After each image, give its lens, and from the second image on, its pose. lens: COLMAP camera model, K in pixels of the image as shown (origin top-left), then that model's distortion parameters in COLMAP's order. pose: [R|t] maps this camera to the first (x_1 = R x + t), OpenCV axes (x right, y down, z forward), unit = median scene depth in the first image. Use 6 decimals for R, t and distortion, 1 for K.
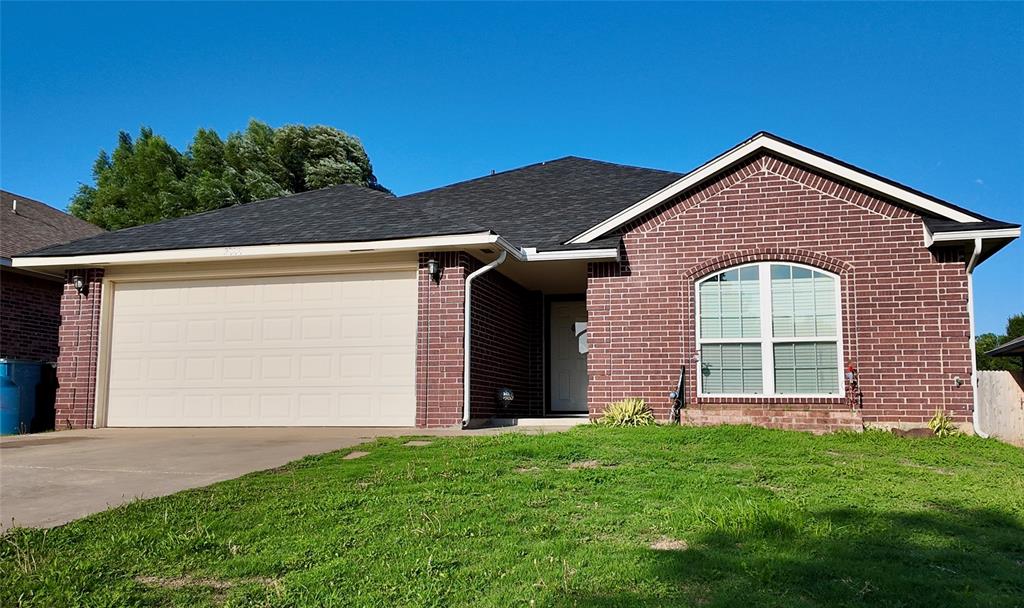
lens RADIAL K [[862.2, 0, 510.6], [0, 862.2, 306.7], [0, 0, 1]] dist [0.016957, 0.024741]
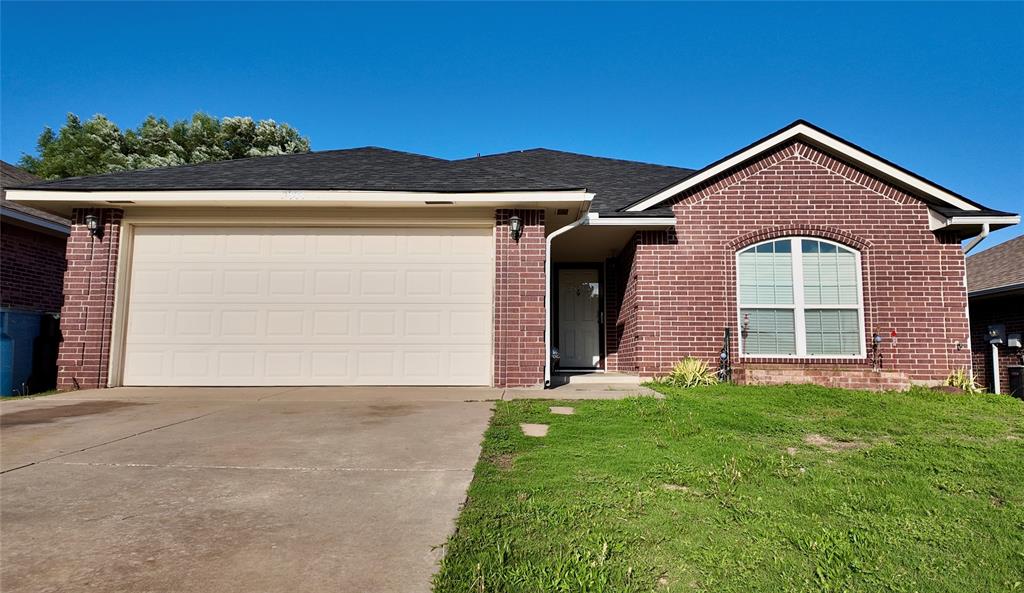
lens RADIAL K [[608.1, 0, 513.6], [0, 608.1, 292.2], [0, 0, 1]] dist [0.015393, -0.009211]
pose [[0.970678, 0.029863, 0.238522, -0.248137], [-0.032968, 0.999416, 0.009040, 0.024897], [-0.238112, -0.016638, 0.971095, 0.317811]]
